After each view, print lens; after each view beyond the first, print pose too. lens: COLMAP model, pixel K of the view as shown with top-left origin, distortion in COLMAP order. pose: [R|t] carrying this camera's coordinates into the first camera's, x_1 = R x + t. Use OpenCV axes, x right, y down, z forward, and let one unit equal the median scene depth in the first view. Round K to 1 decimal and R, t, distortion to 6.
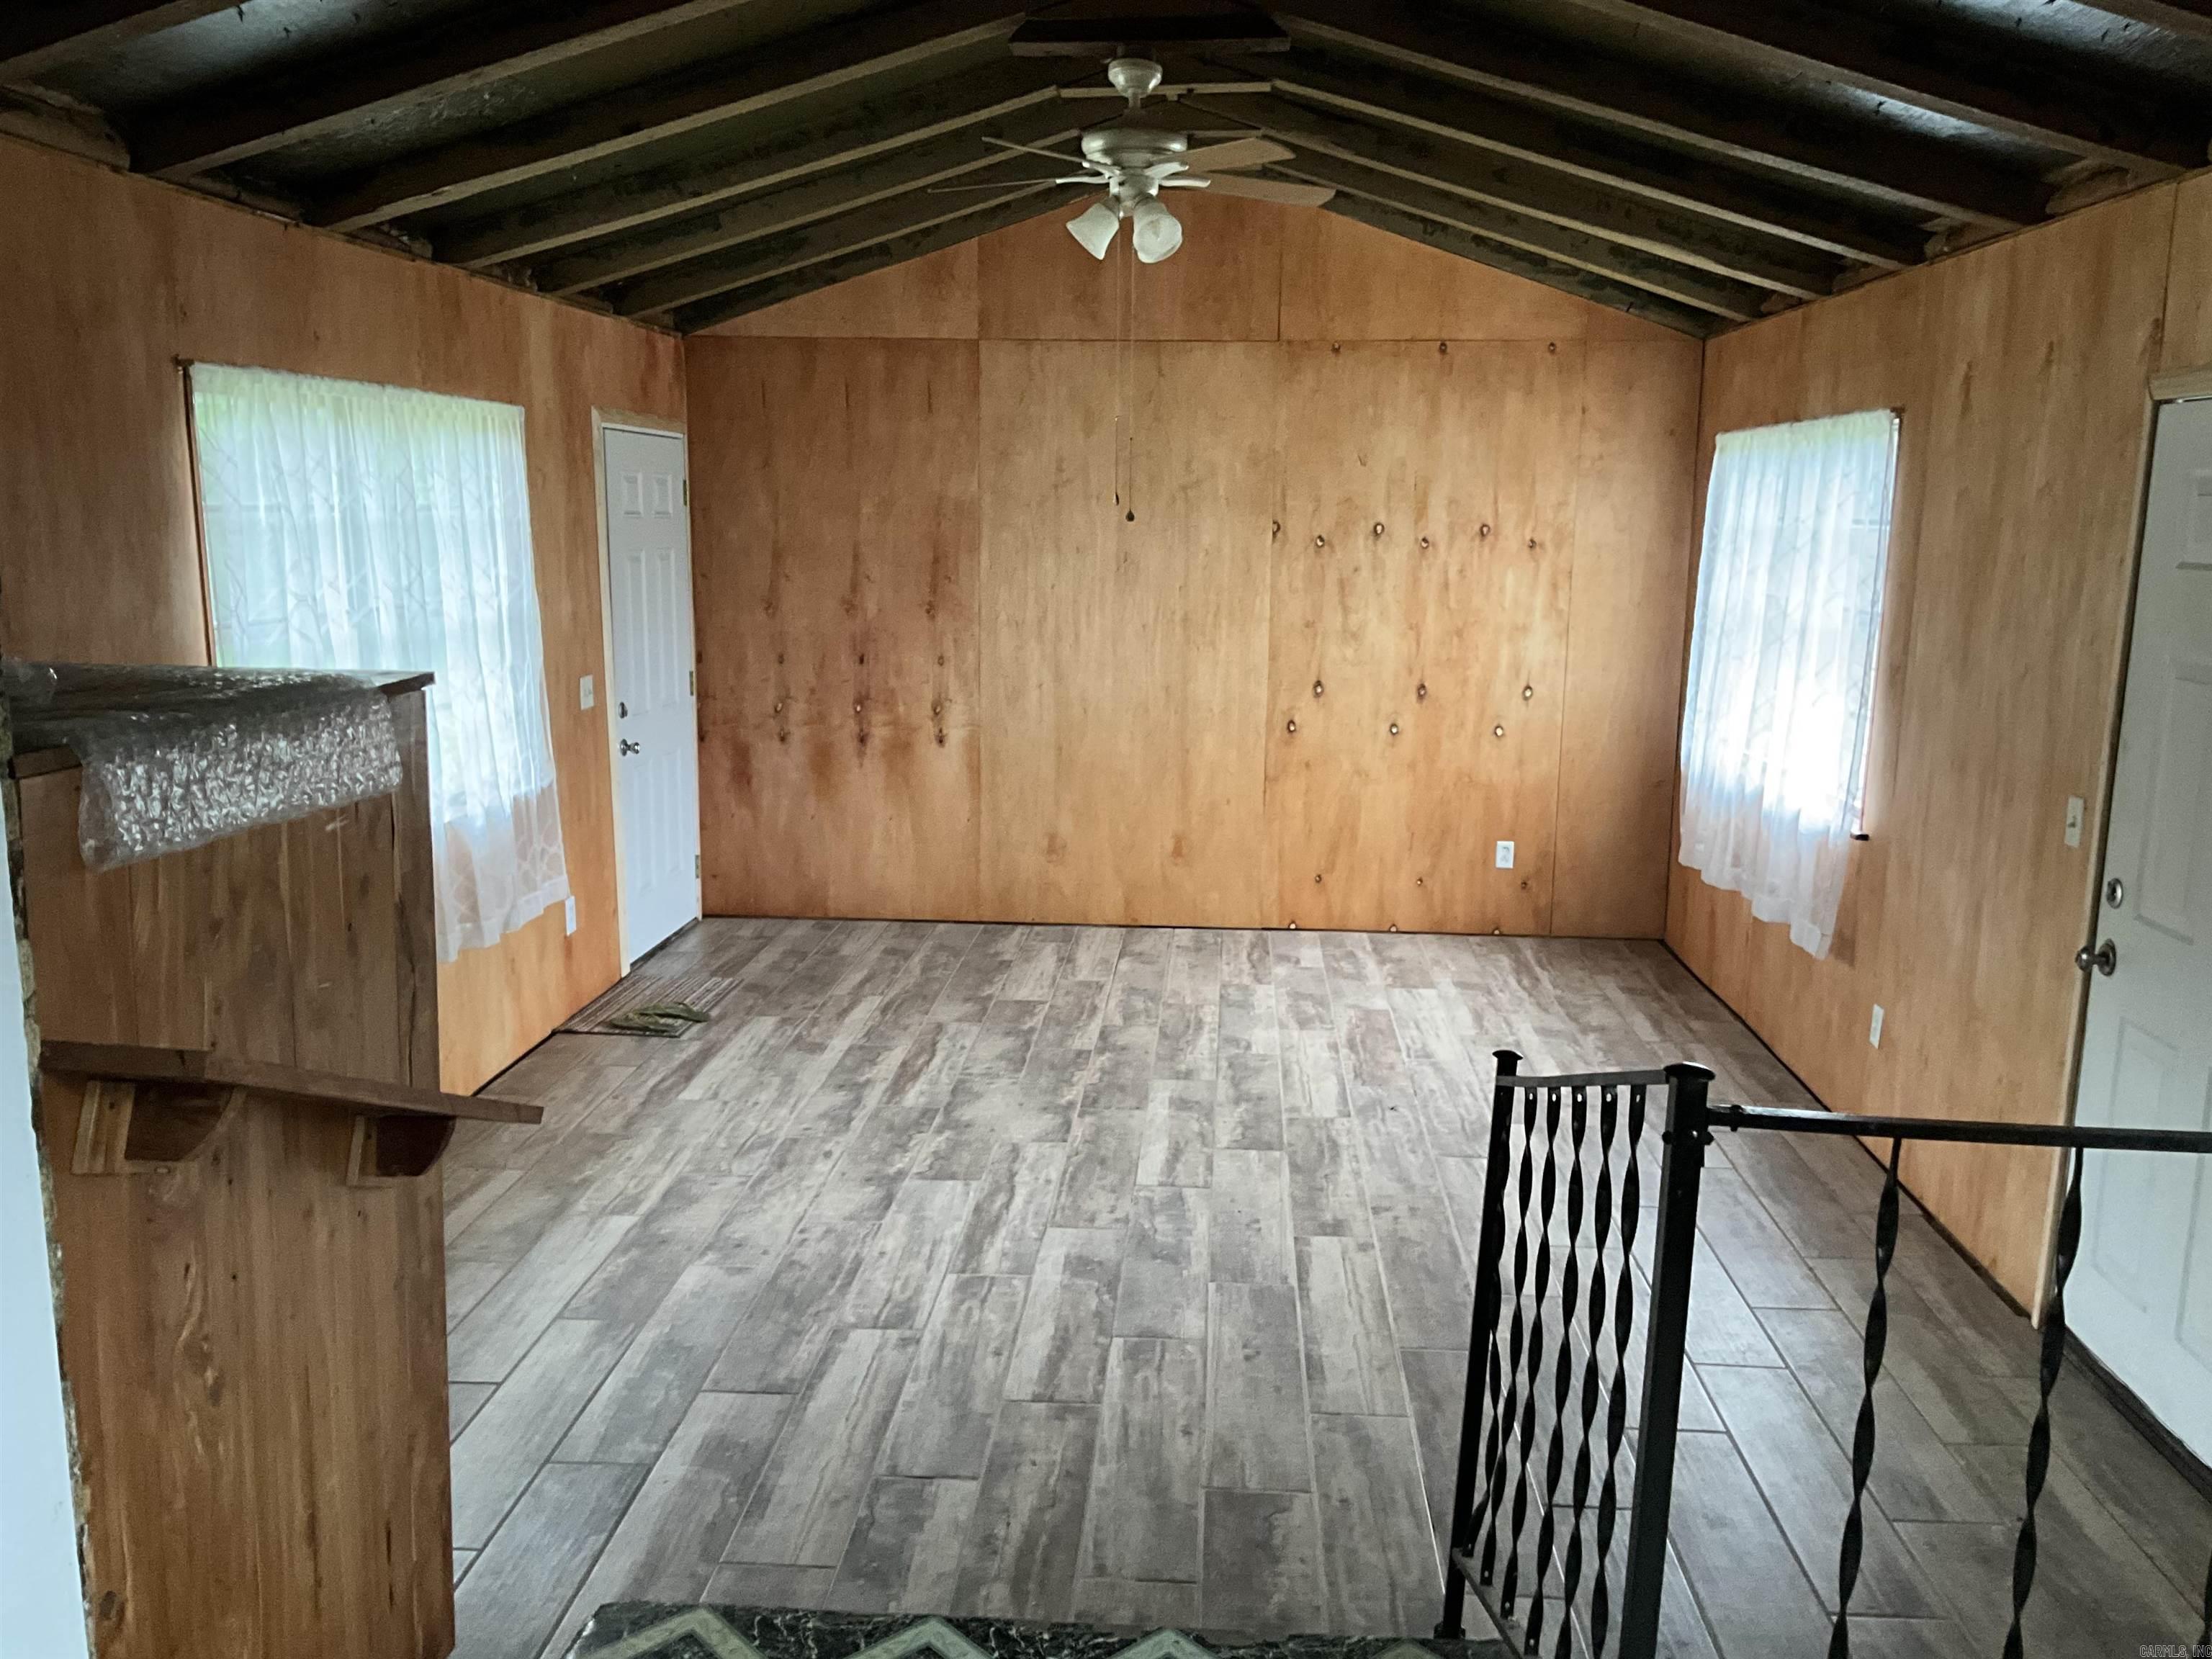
lens RADIAL K [[1828.3, 0, 1122.3], [0, 1828.3, 827.8], [0, 0, 1]] dist [0.115261, -0.228439]
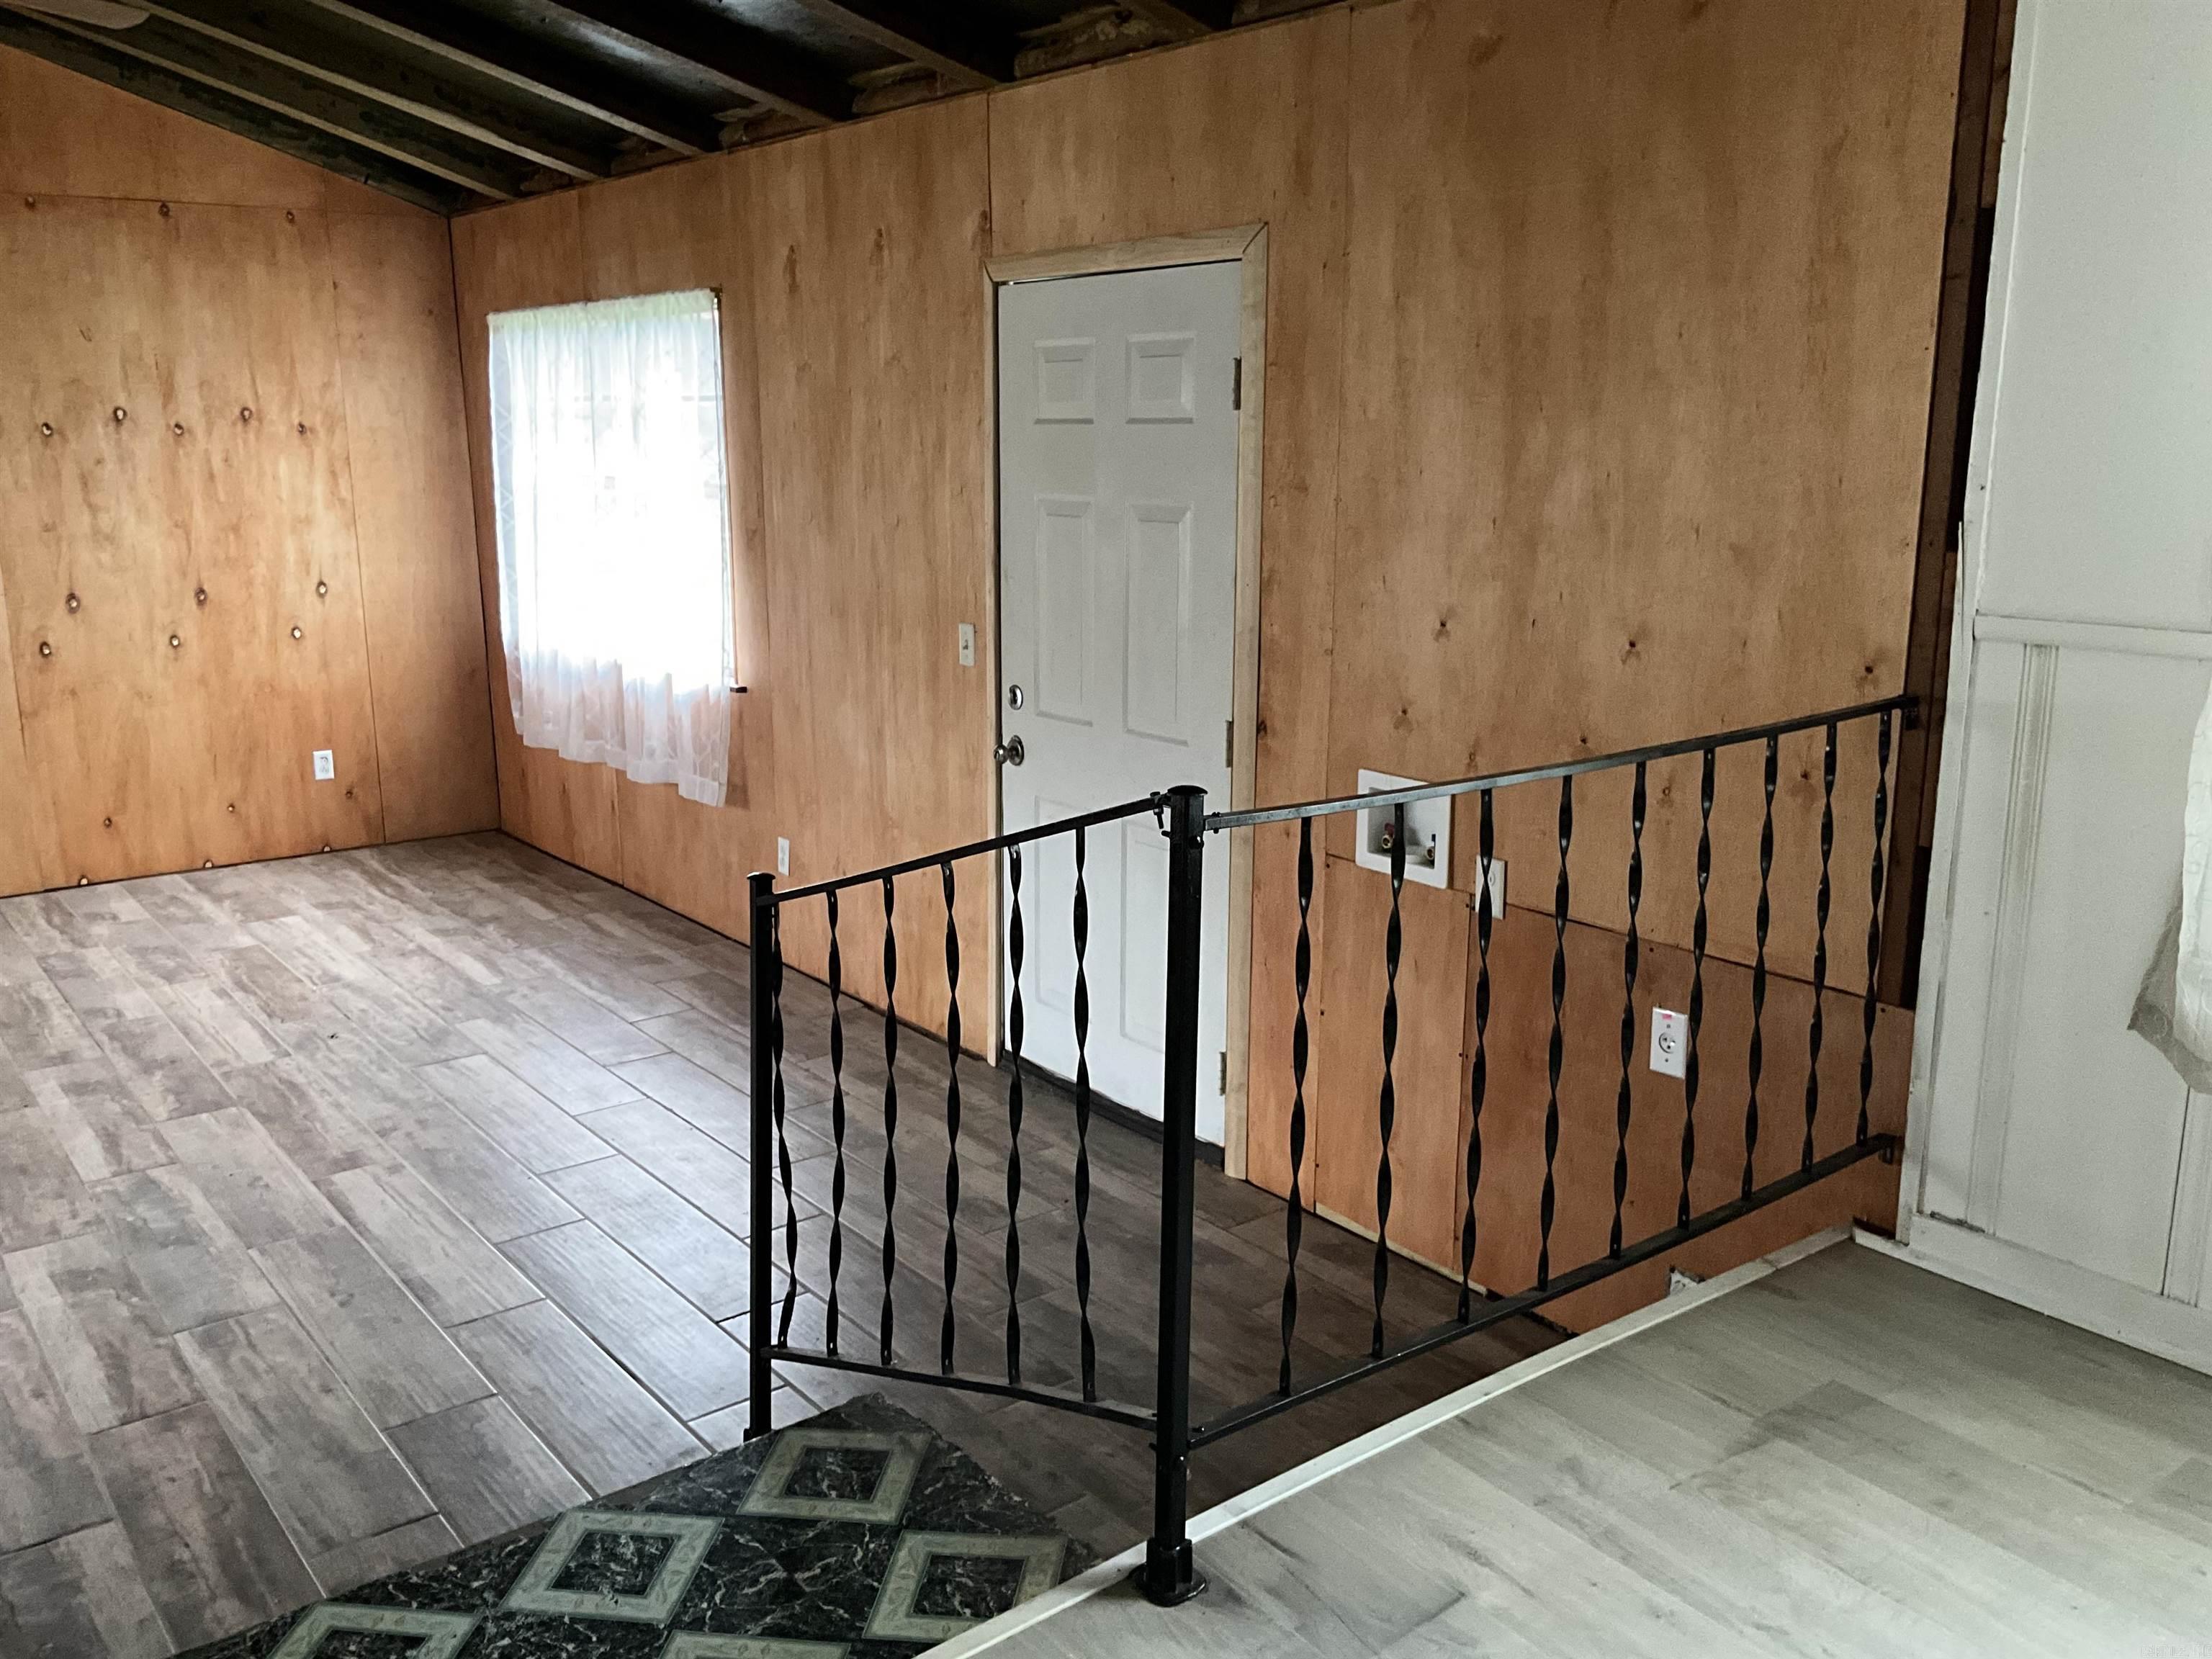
lens RADIAL K [[1841.3, 0, 1118.5], [0, 1841.3, 831.1], [0, 0, 1]] dist [0.070597, -0.116331]
pose [[0.750147, -0.160131, 0.641590, -0.127529], [0.126297, 0.987071, 0.098691, 0.007064], [-0.649098, 0.006998, 0.760672, 0.024511]]
